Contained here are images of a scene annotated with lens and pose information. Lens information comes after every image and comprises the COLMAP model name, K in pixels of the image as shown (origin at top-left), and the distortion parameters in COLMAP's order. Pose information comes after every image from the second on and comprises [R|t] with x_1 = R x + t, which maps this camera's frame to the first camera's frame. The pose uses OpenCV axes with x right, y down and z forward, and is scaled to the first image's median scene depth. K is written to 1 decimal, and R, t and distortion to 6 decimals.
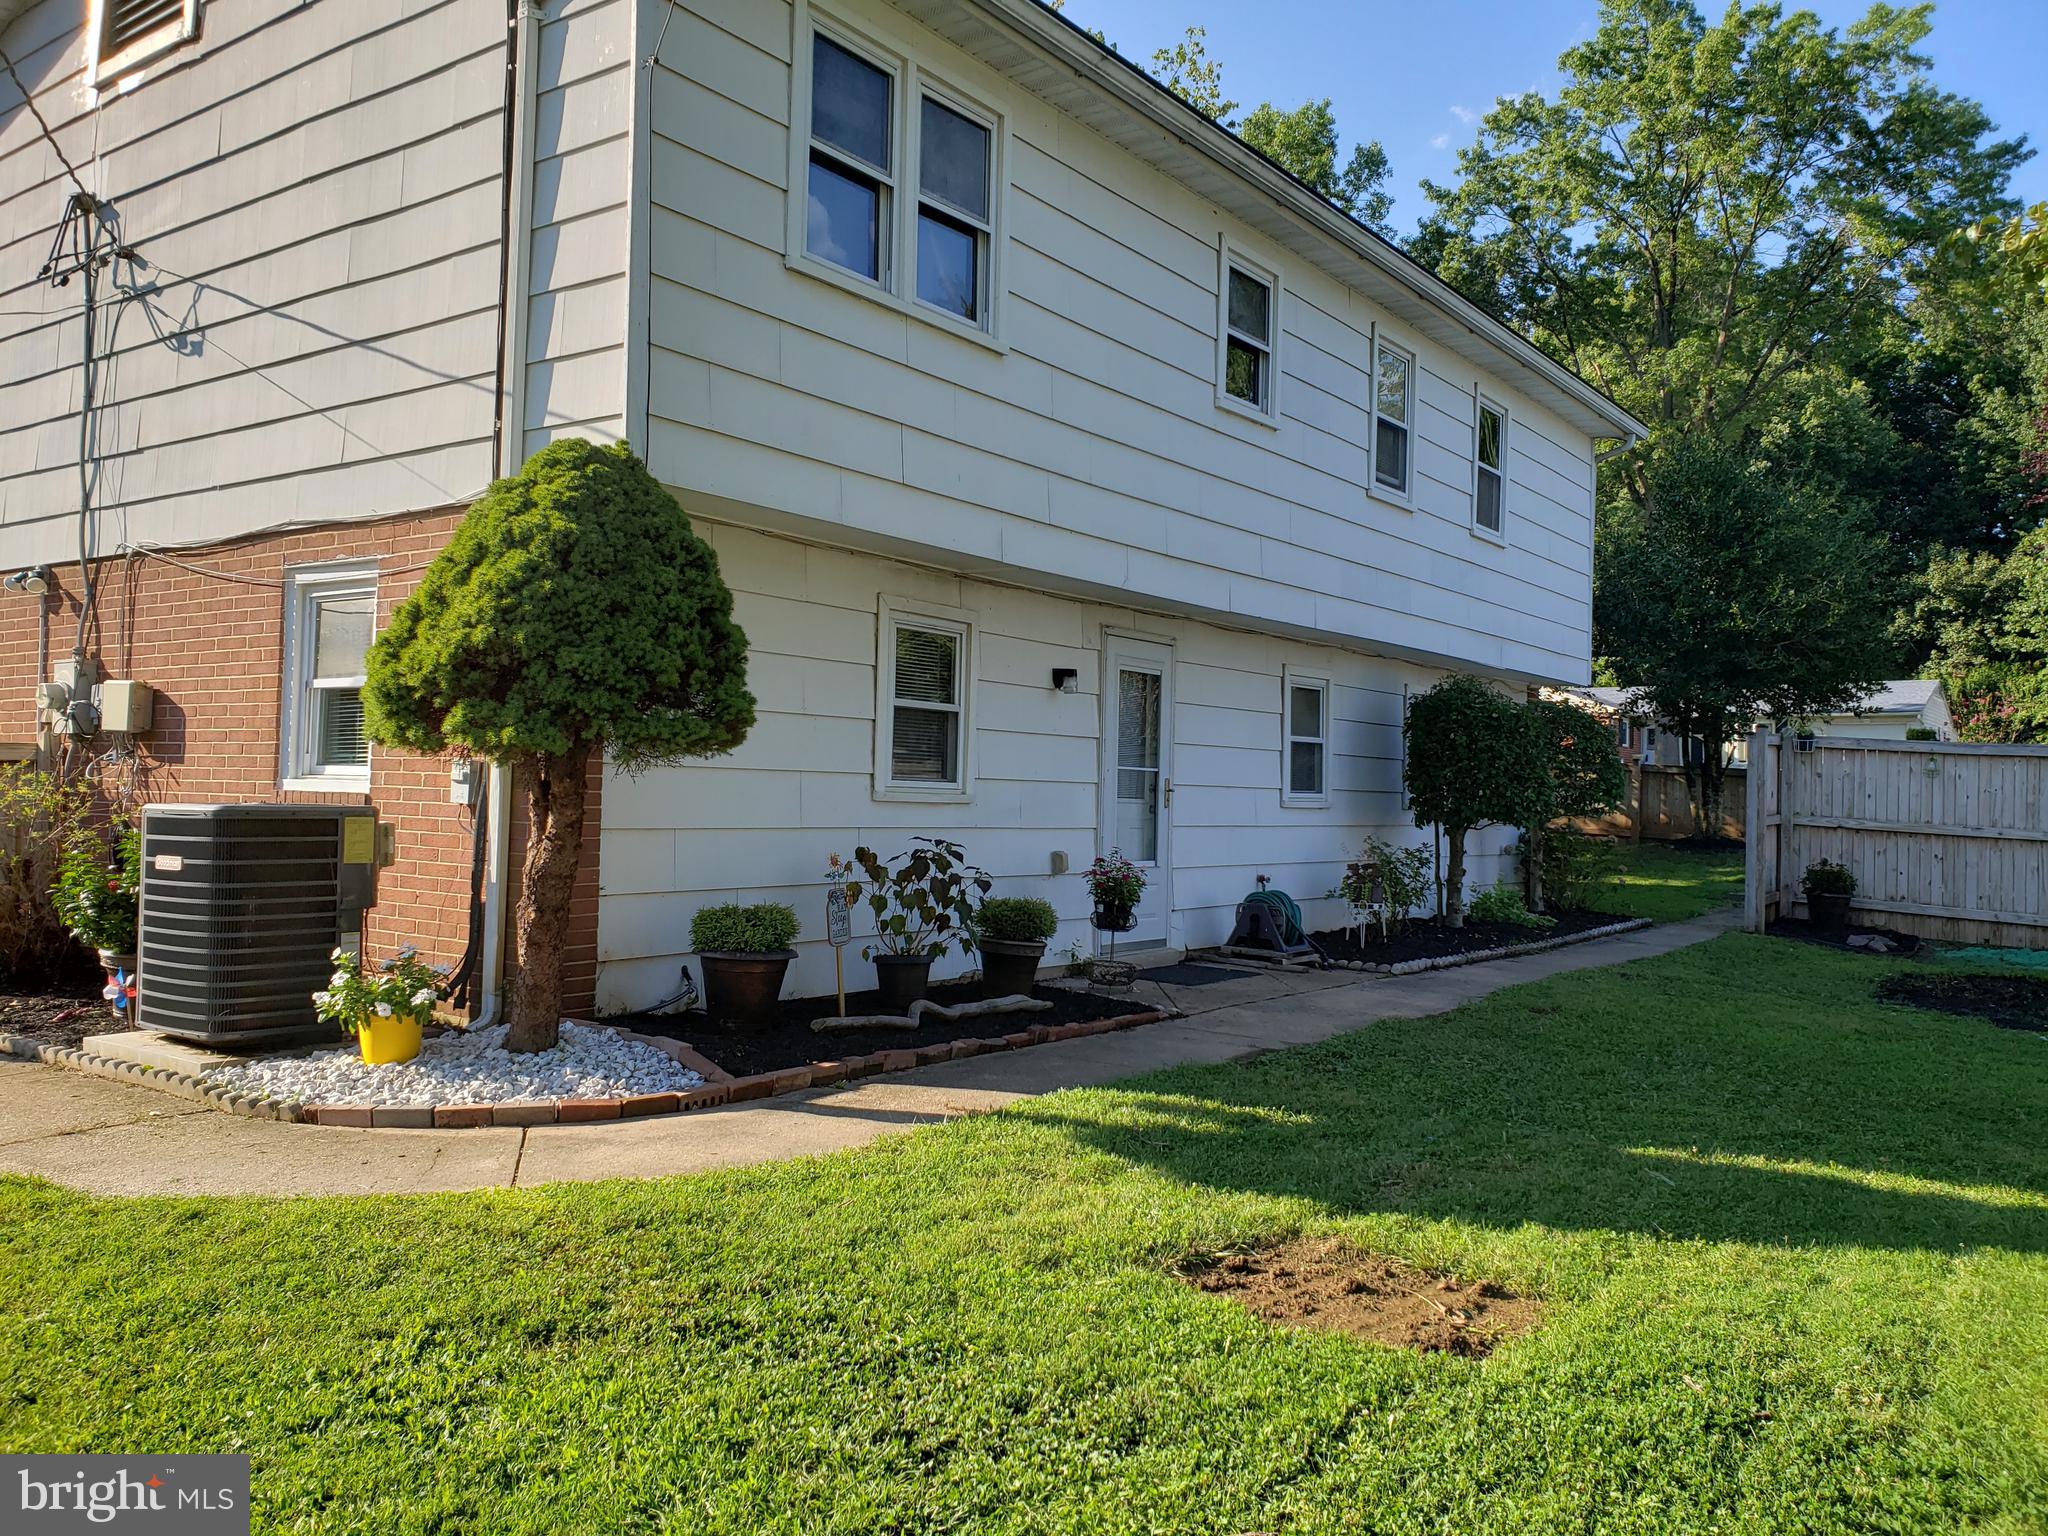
lens RADIAL K [[1523.4, 0, 1024.0], [0, 1523.4, 768.0], [0, 0, 1]] dist [0.082637, -0.176969]
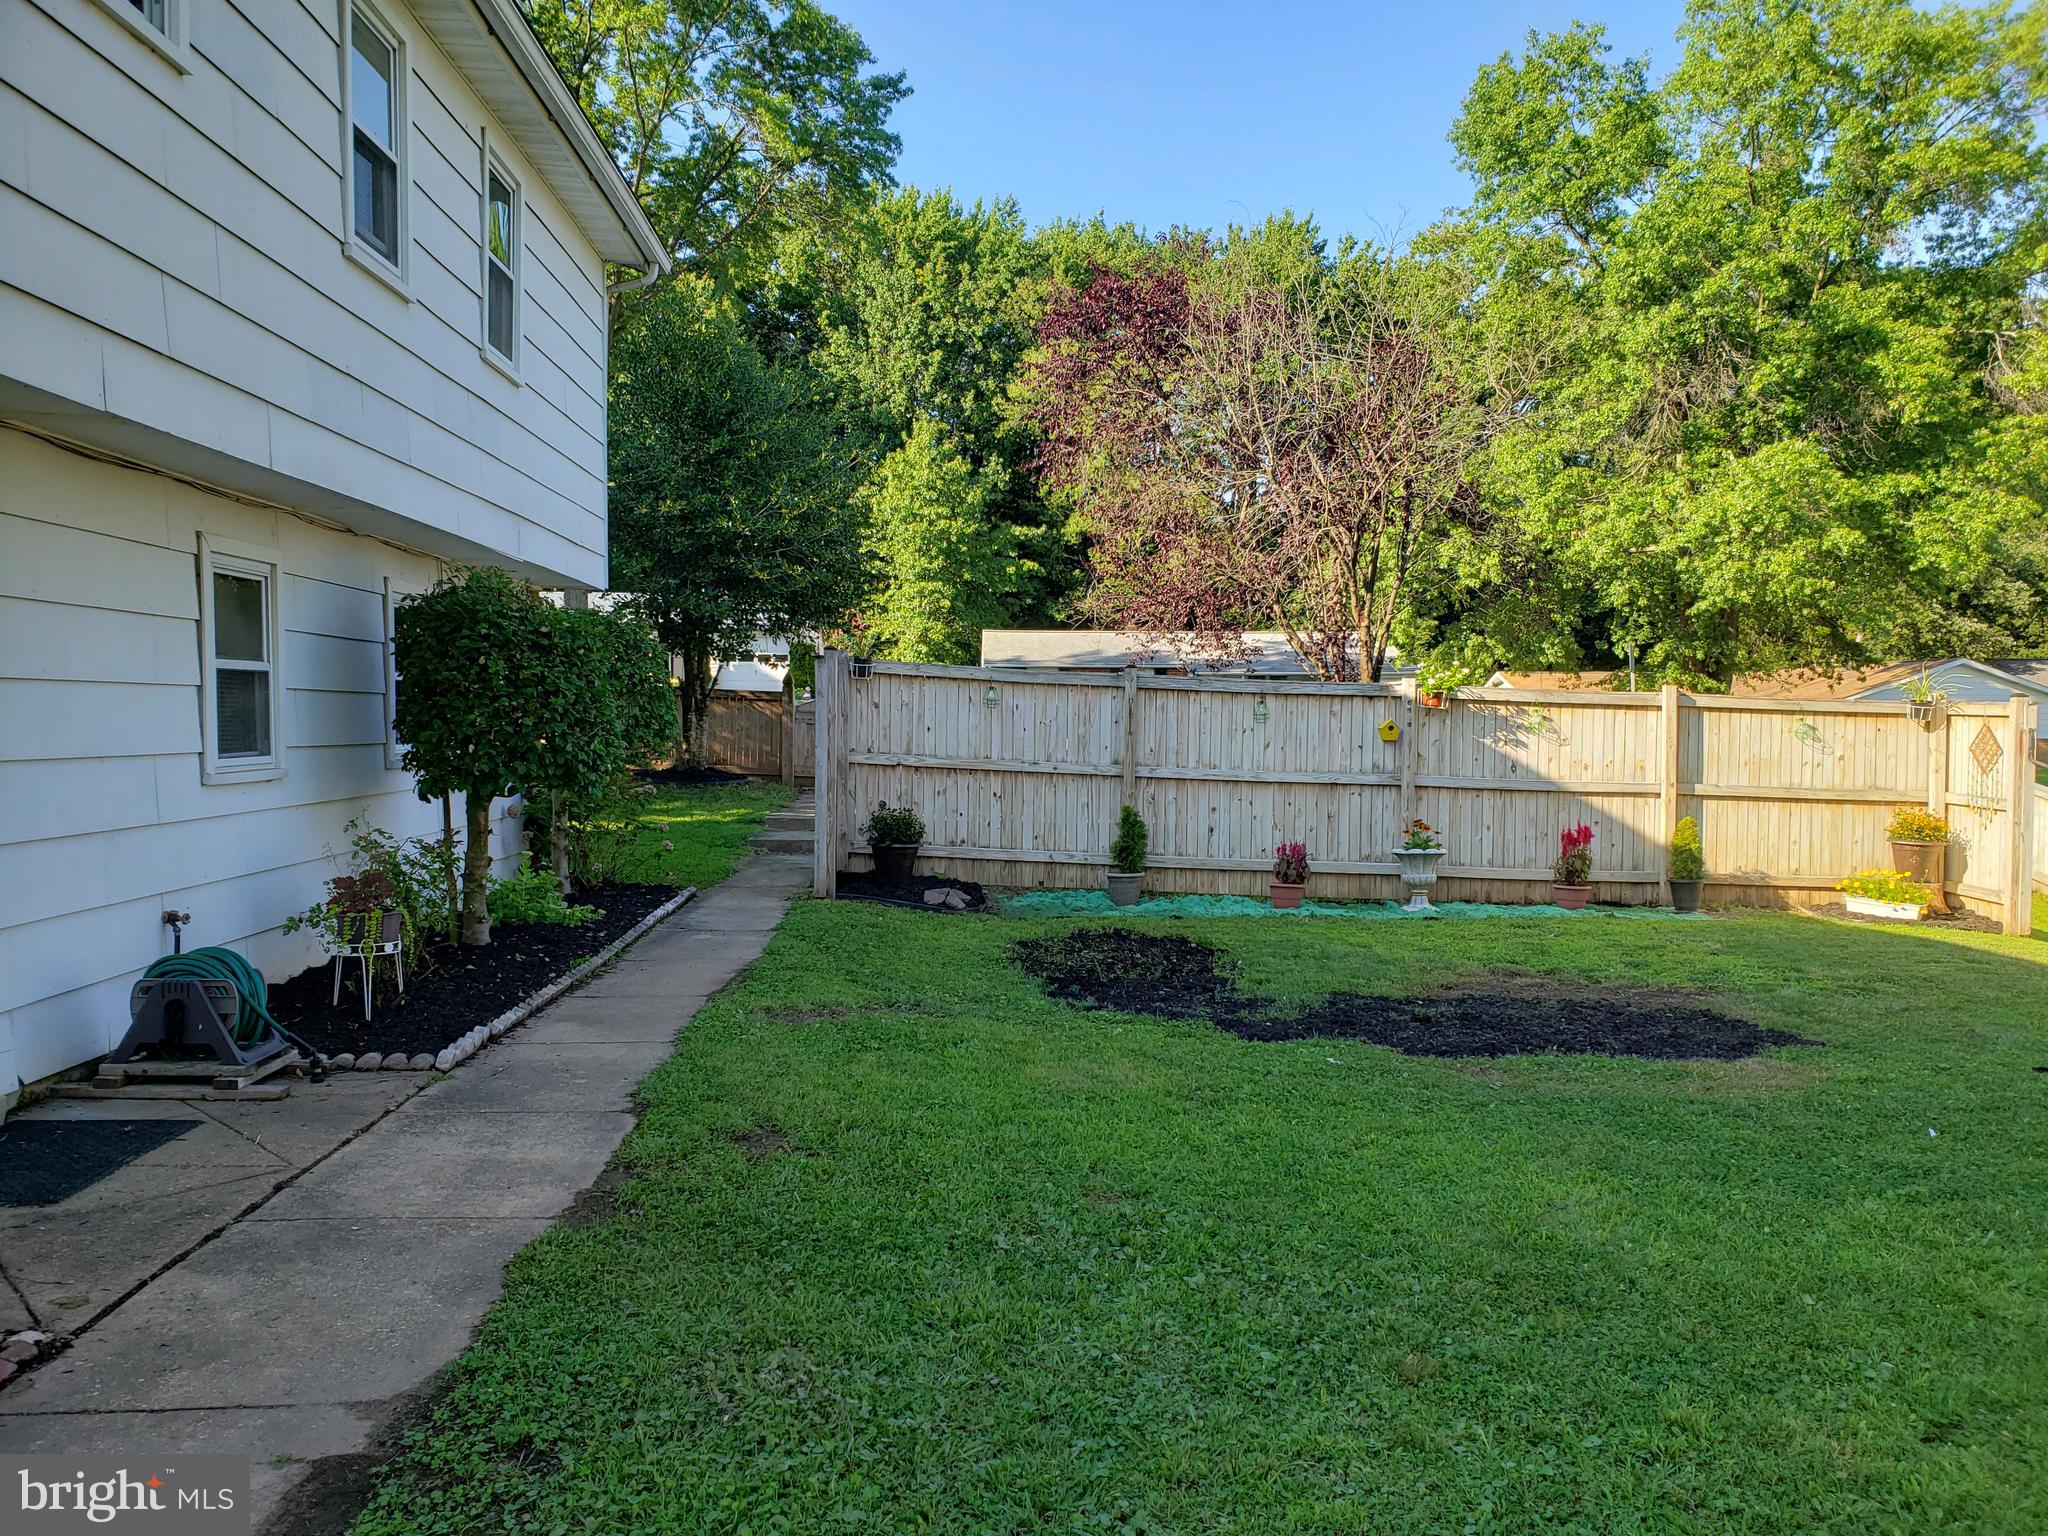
lens RADIAL K [[1523.4, 0, 1024.0], [0, 1523.4, 768.0], [0, 0, 1]] dist [0.082637, -0.176969]
pose [[0.753973, -0.041270, 0.655608, 0.022134], [-0.000417, 0.997994, 0.063303, -0.015765], [-0.656905, -0.048002, 0.752444, 0.338068]]
